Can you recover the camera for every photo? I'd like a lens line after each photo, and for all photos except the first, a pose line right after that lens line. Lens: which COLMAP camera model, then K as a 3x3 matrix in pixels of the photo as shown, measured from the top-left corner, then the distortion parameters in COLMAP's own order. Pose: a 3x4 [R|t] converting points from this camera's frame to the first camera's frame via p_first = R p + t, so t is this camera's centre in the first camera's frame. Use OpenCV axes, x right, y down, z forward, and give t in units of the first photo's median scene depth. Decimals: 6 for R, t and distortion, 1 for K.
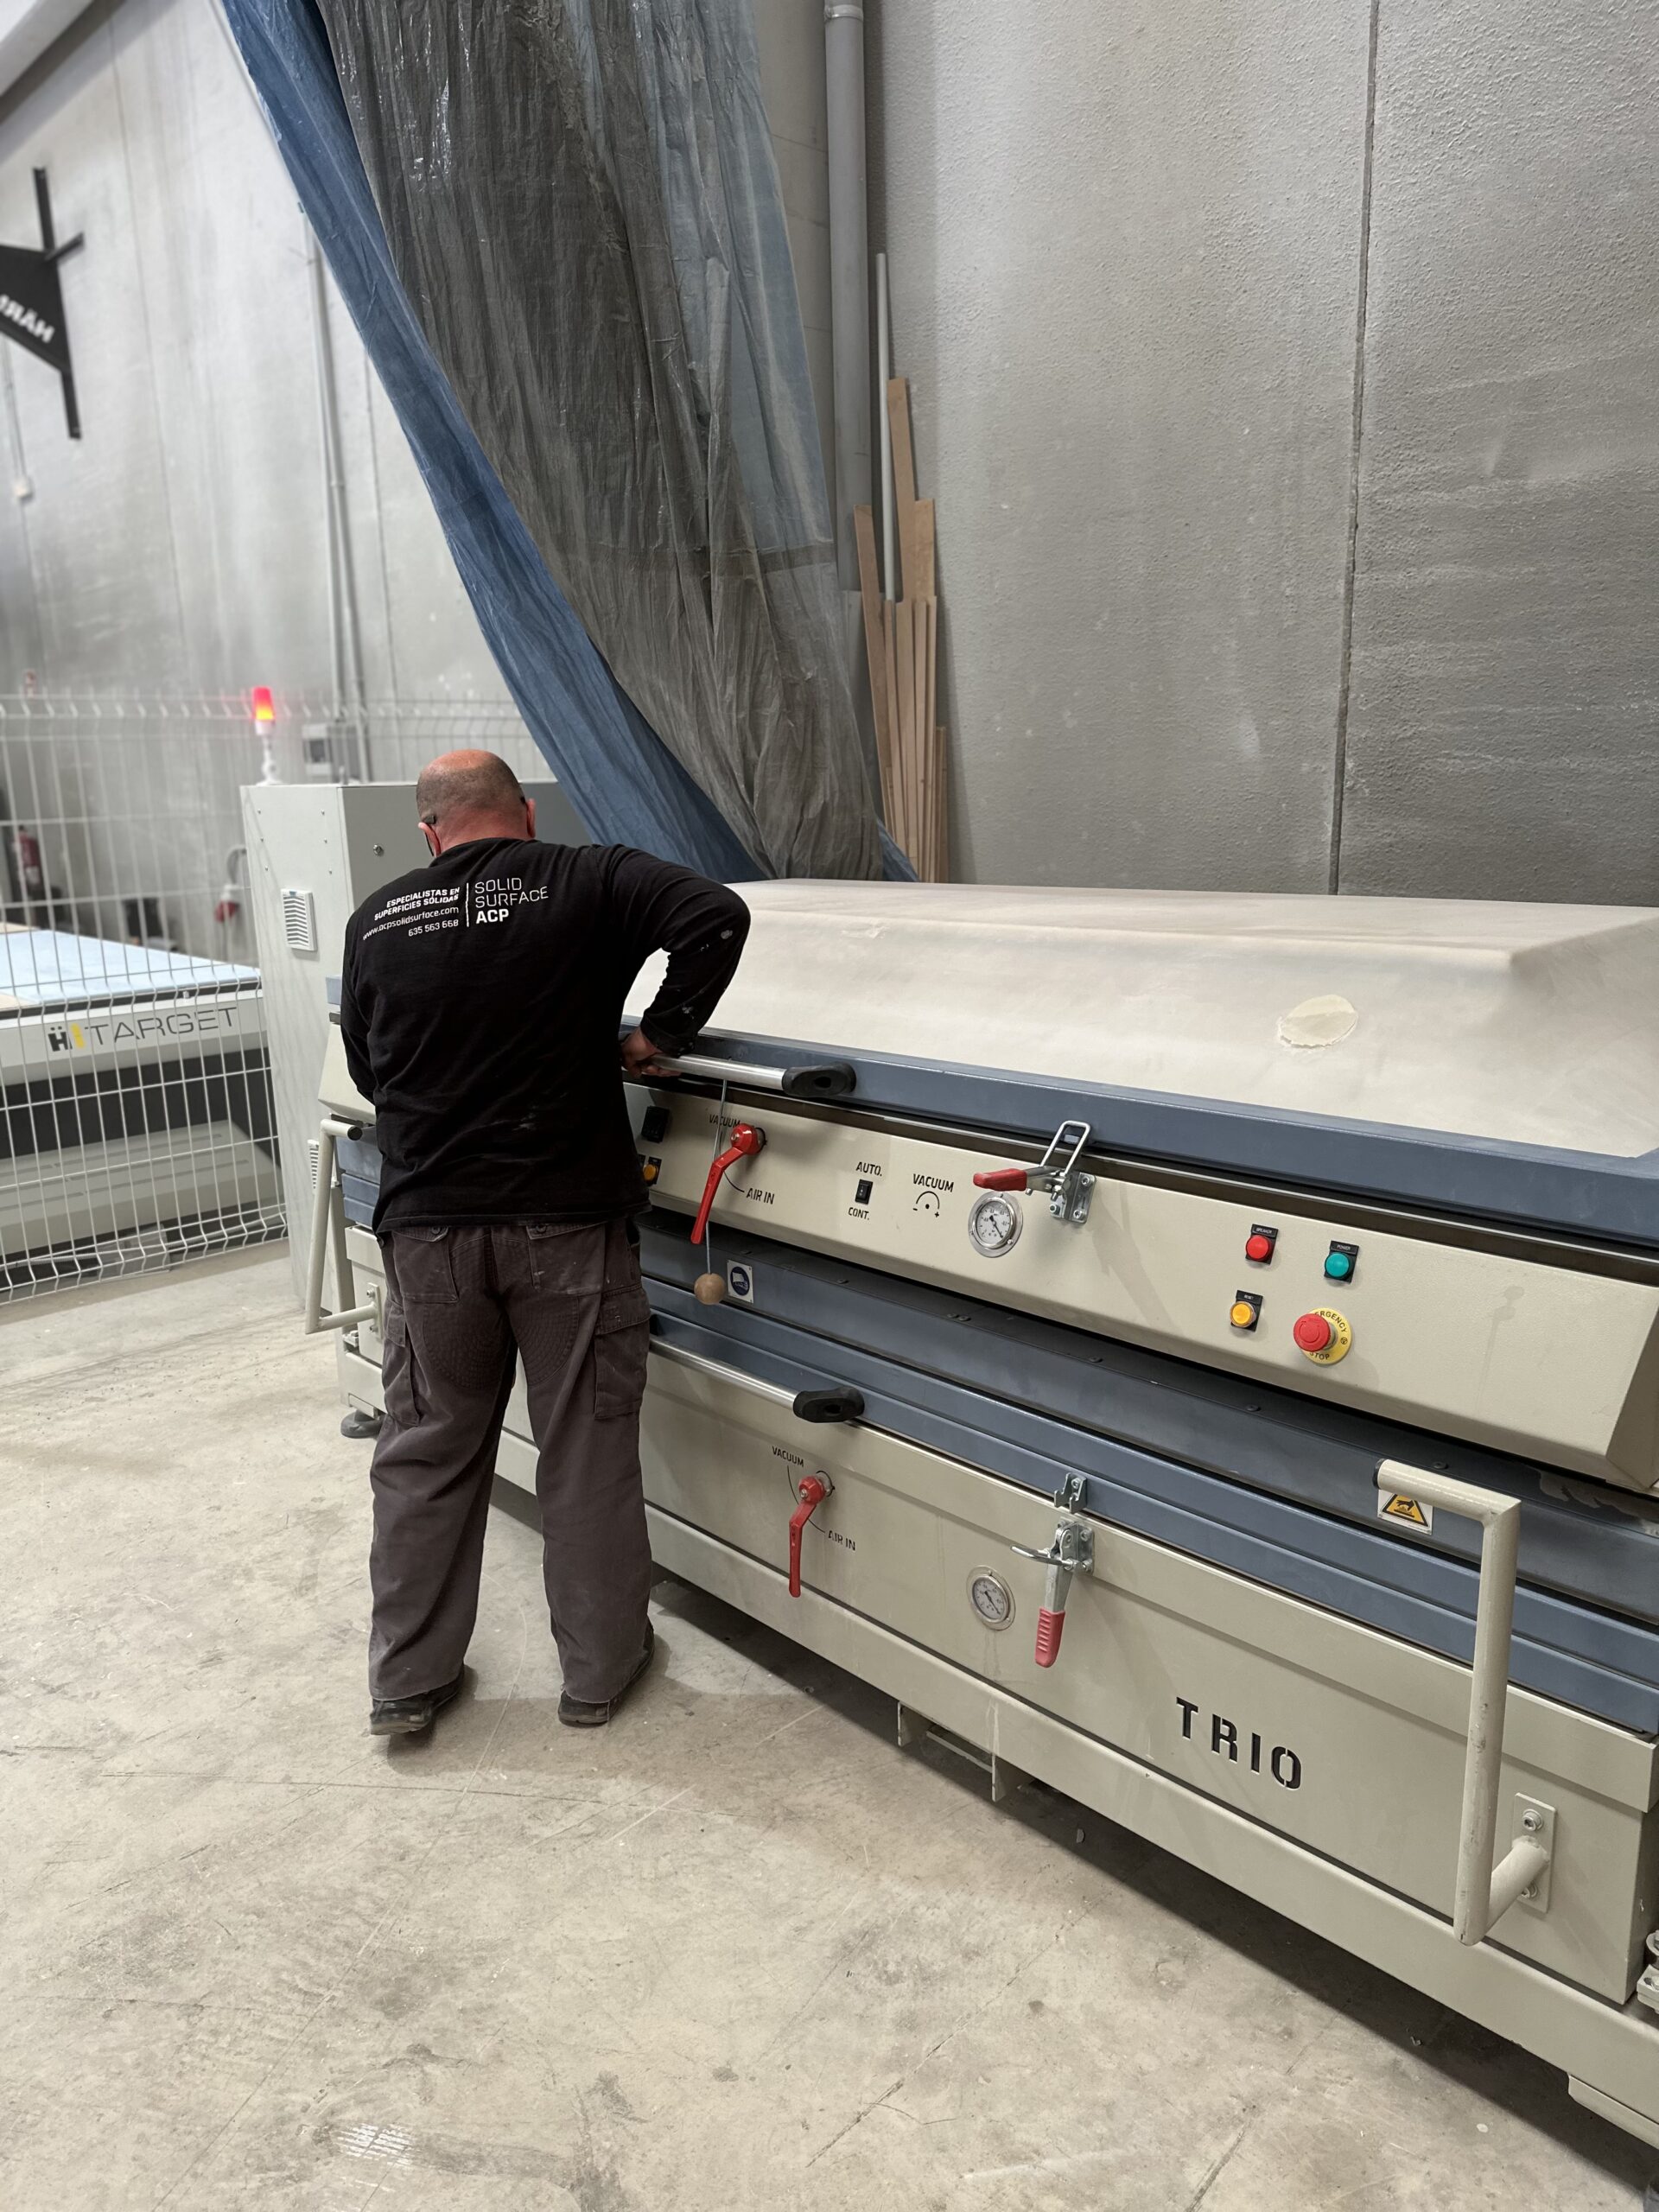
lens RADIAL K [[1564.0, 0, 834.1], [0, 1564.0, 1137.0], [0, 0, 1]] dist [-0.000618, -0.007947]
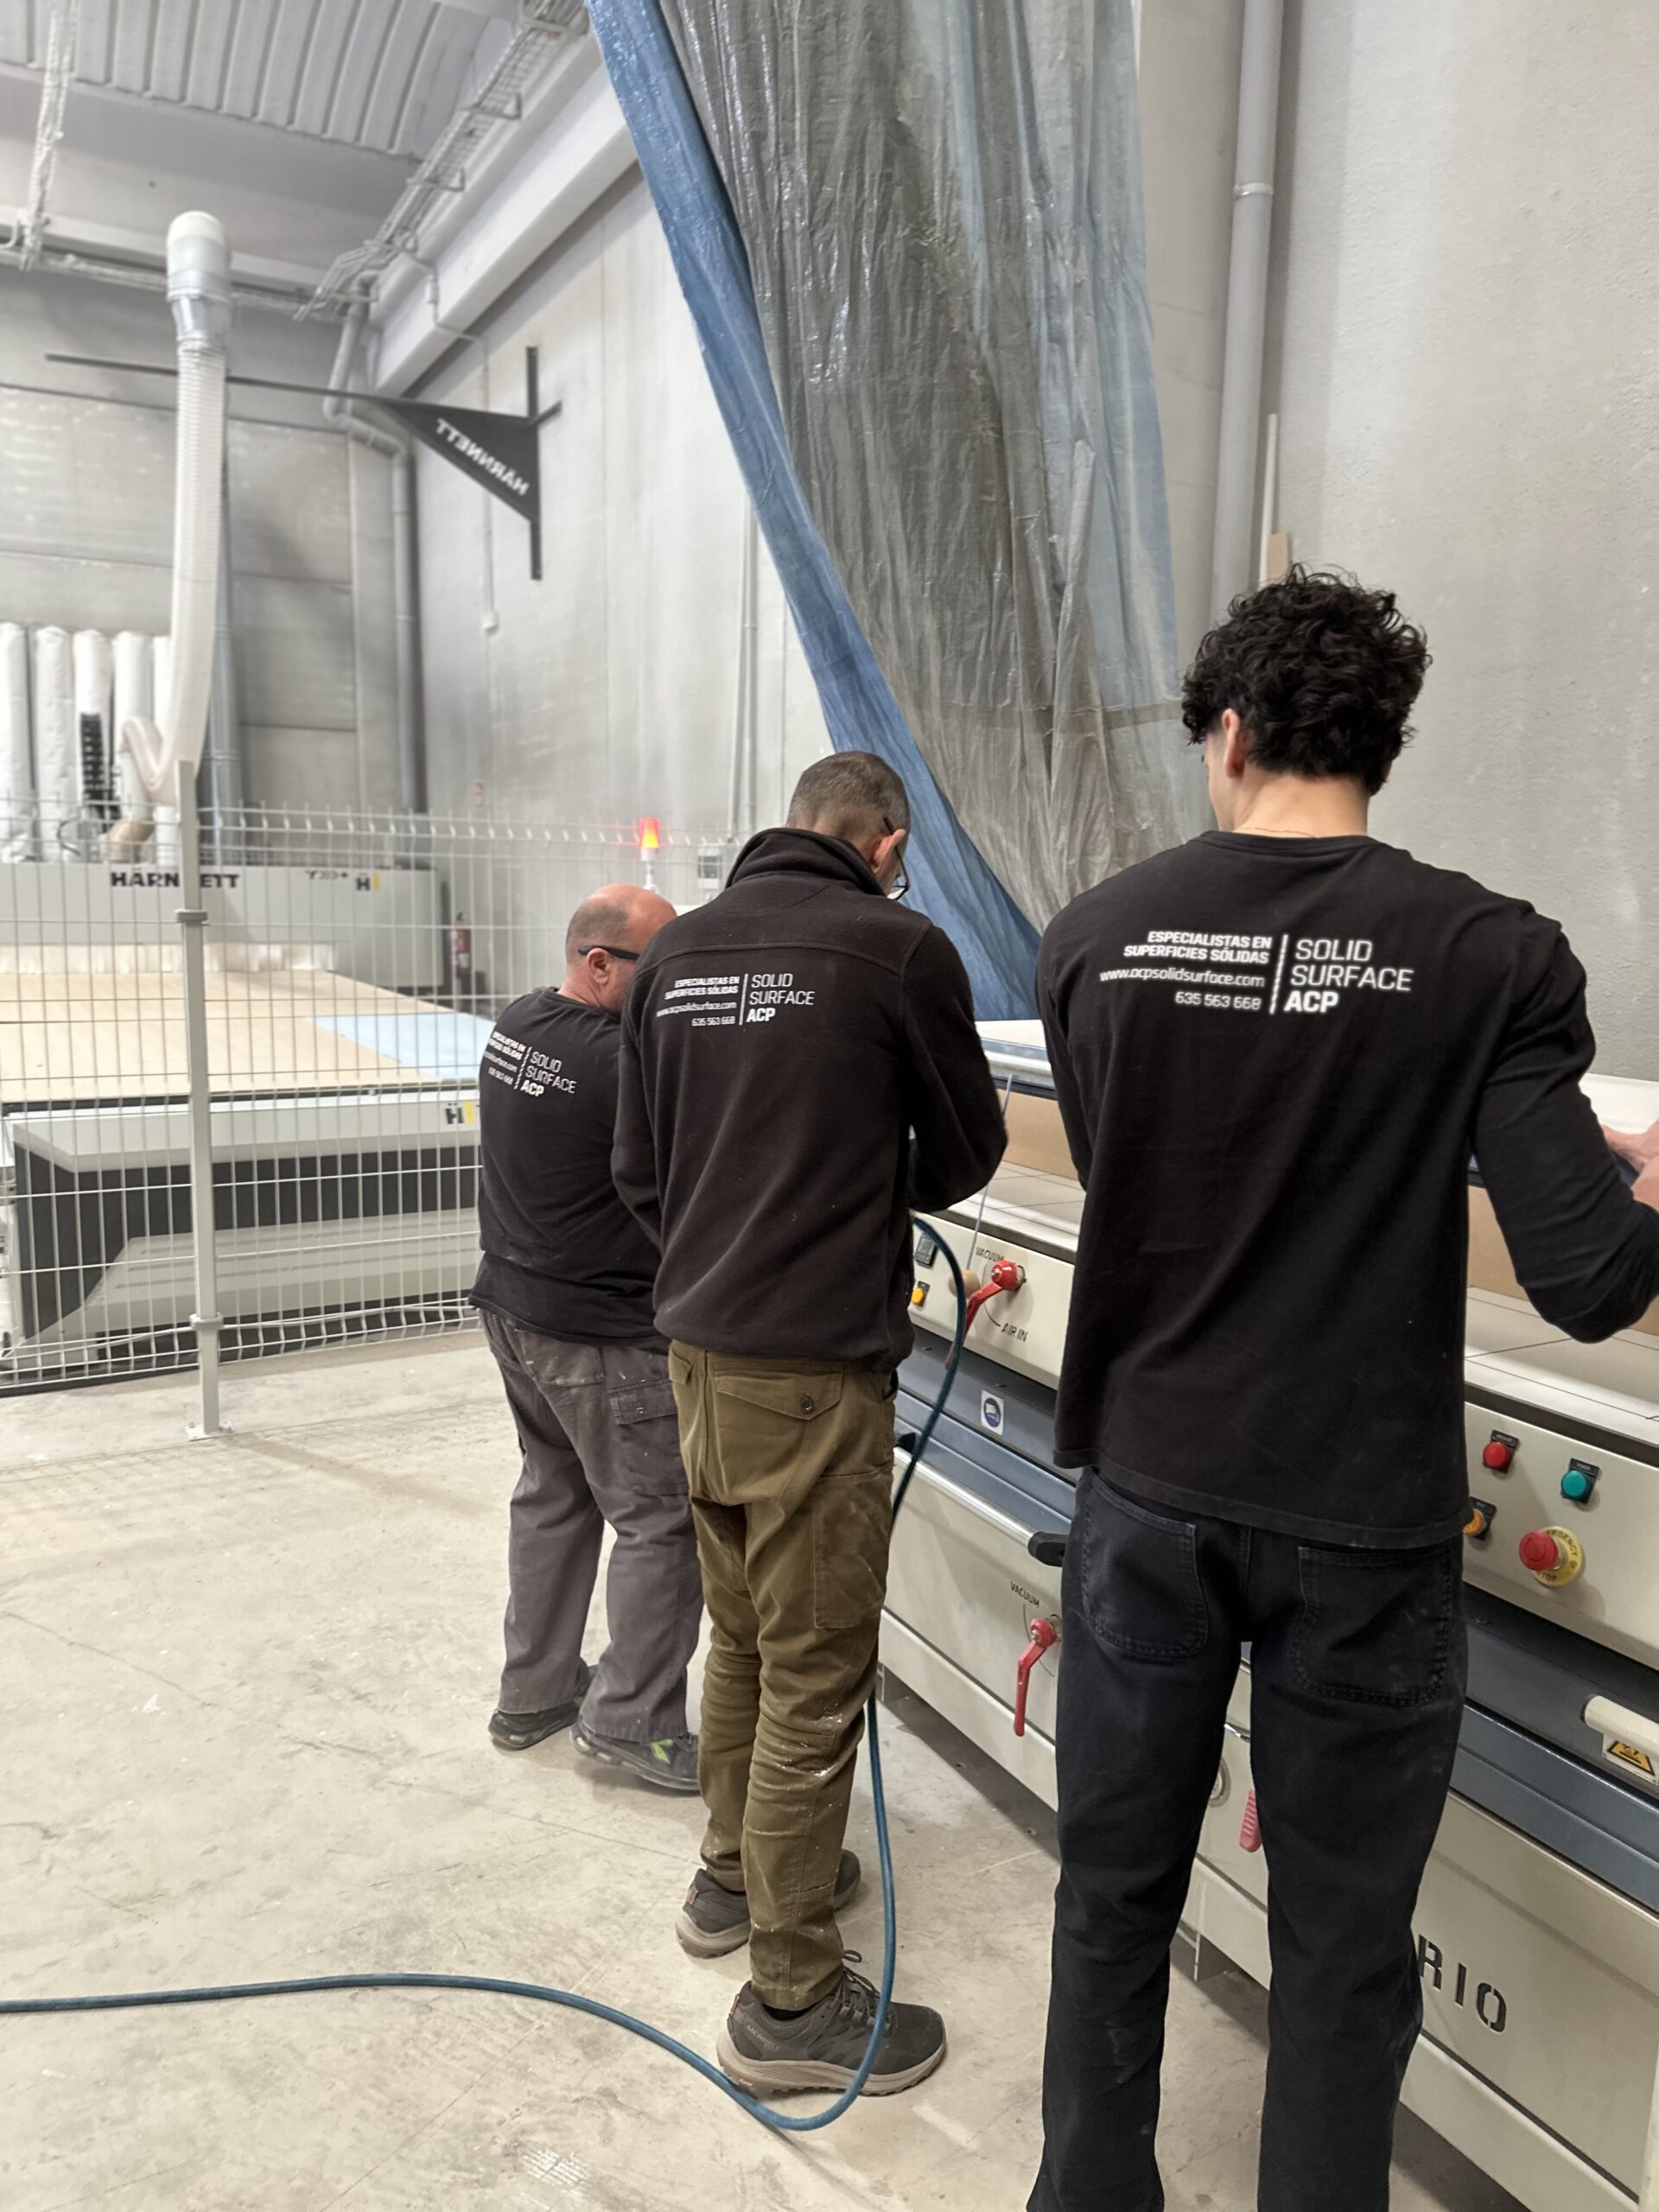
lens RADIAL K [[1565.9, 0, 793.5], [0, 1565.9, 1139.1], [0, 0, 1]] dist [-0.002535, -0.005774]
pose [[0.963166, 0.087132, -0.254401, 0.046935], [-0.103943, 0.993150, -0.053379, -0.015382], [0.248007, 0.077856, 0.965625, -0.037376]]
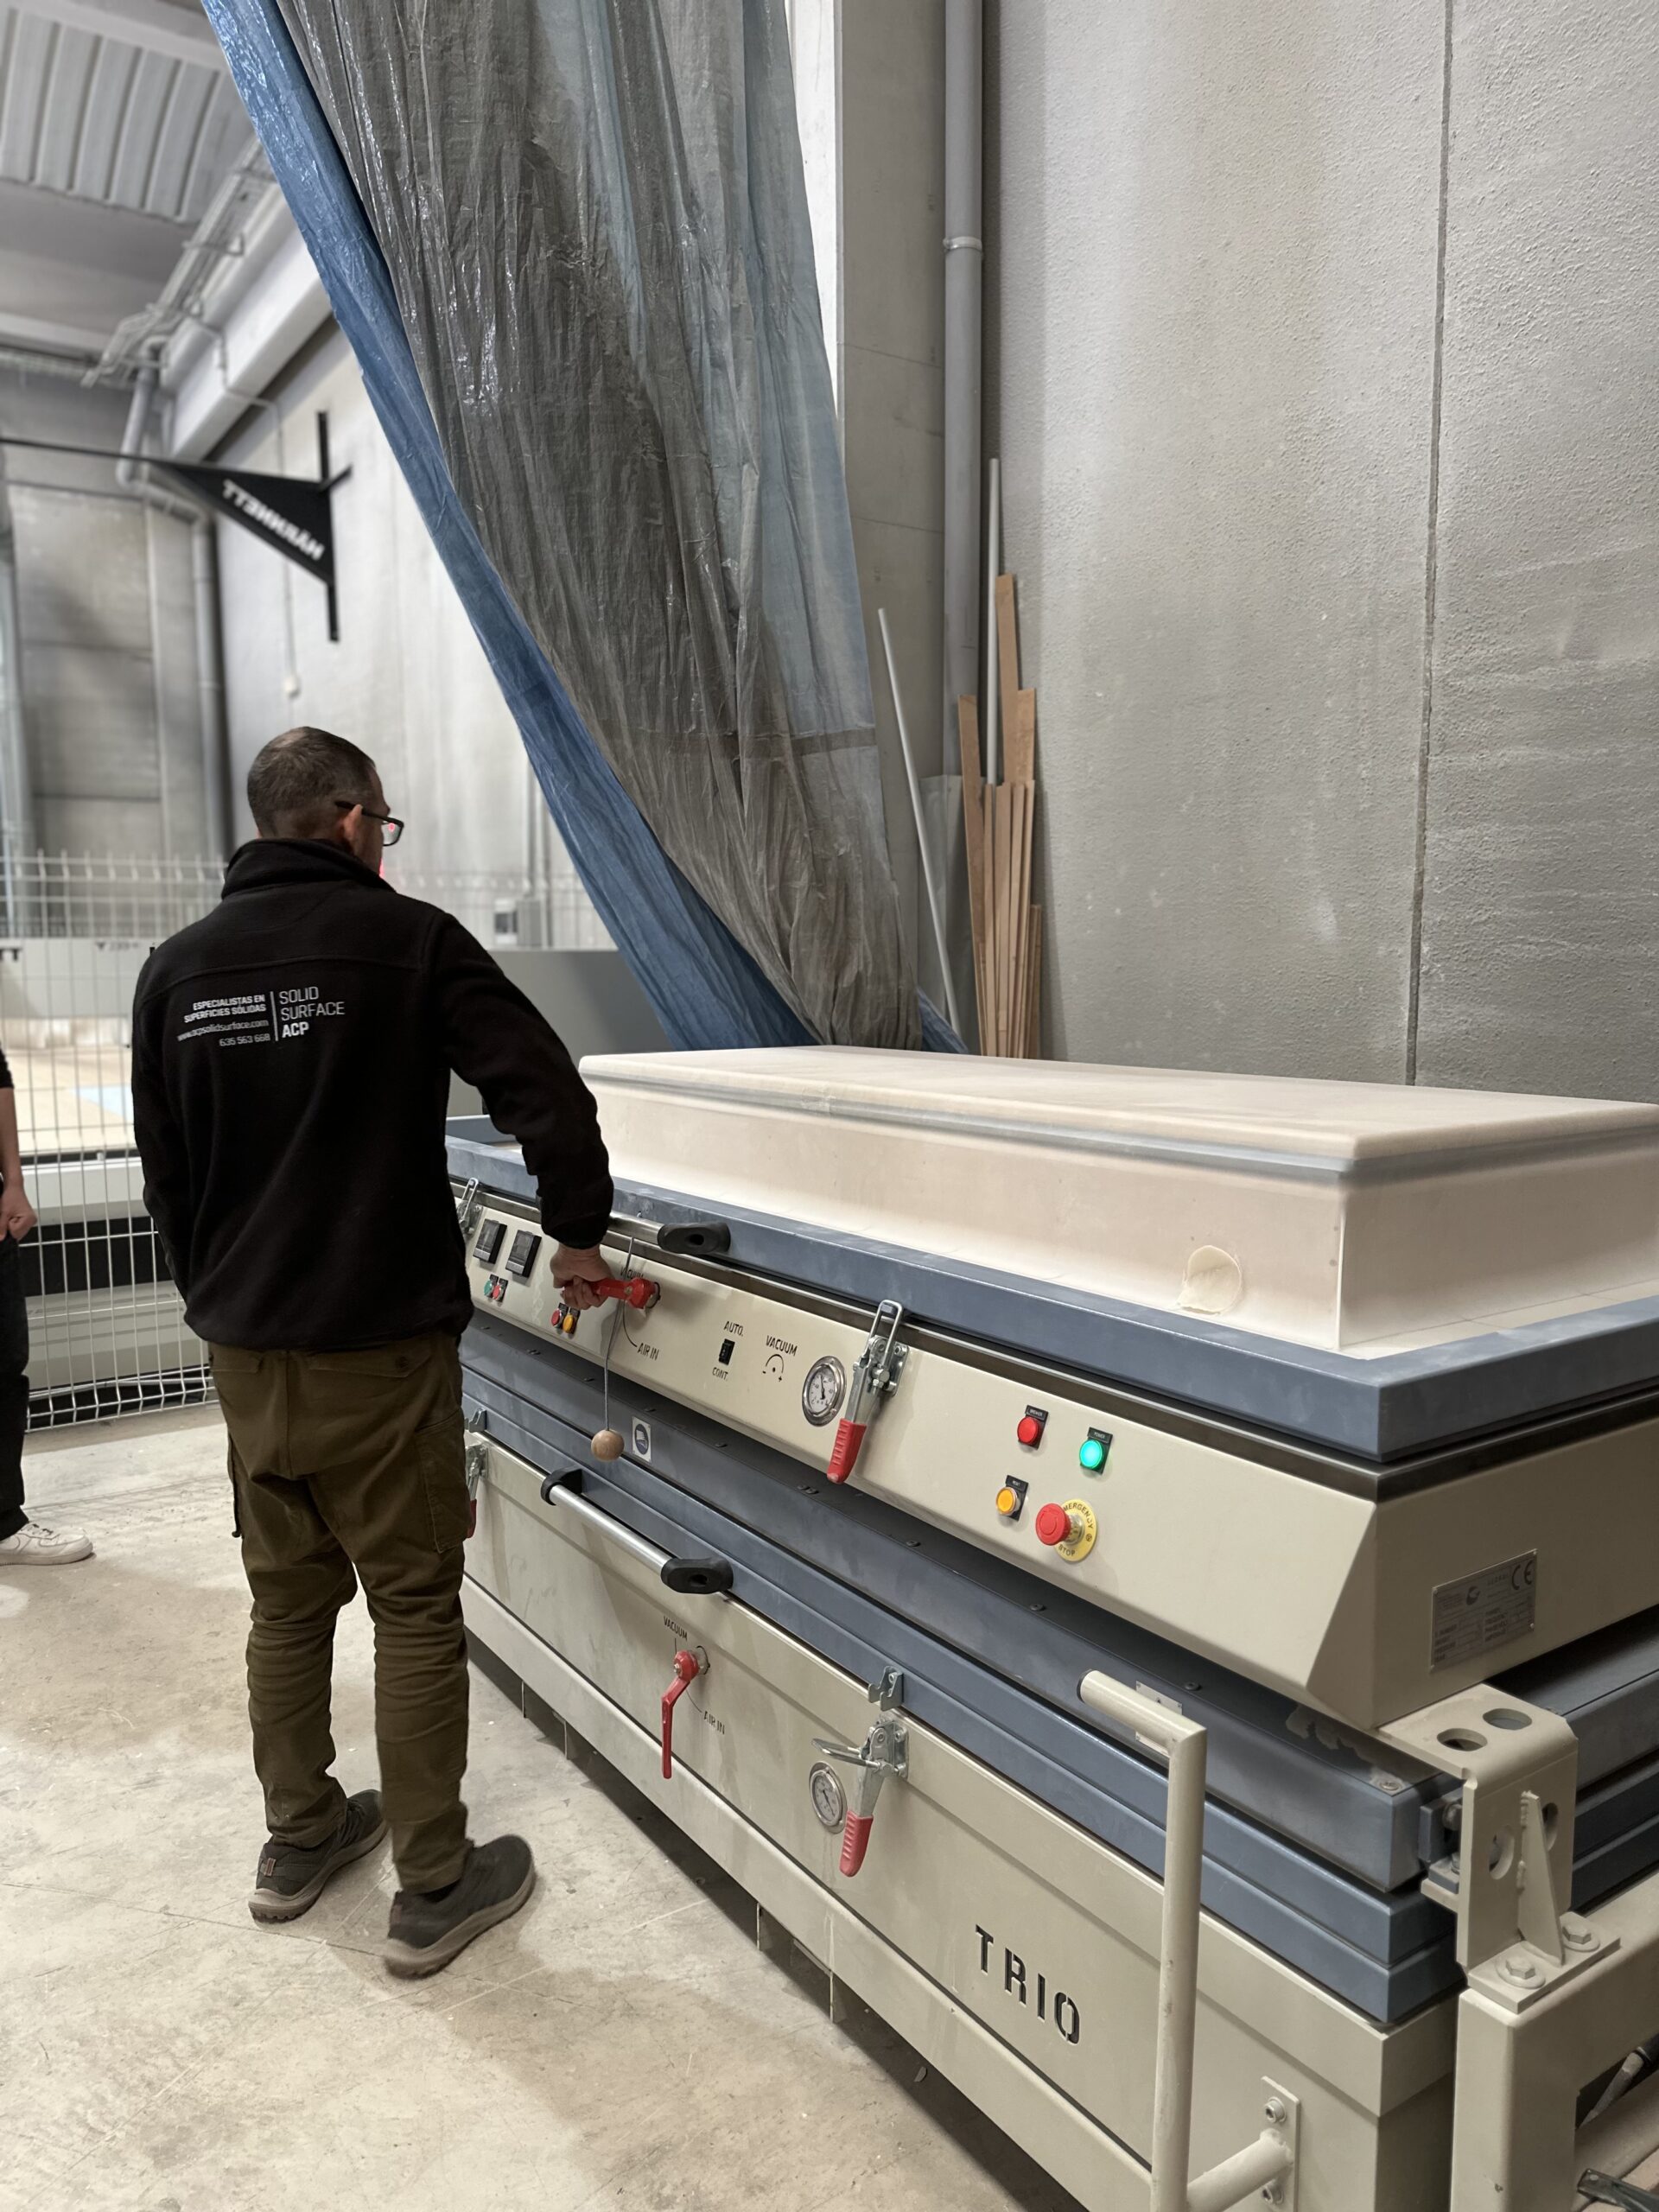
lens RADIAL K [[1562.3, 0, 828.1], [0, 1562.3, 1140.3], [0, 0, 1]] dist [0.017447, -0.030260]
pose [[0.986129, 0.040087, -0.161068, 0.171045], [-0.057605, 0.992737, -0.105614, 0.001419], [0.155664, 0.113427, 0.981276, 0.018060]]
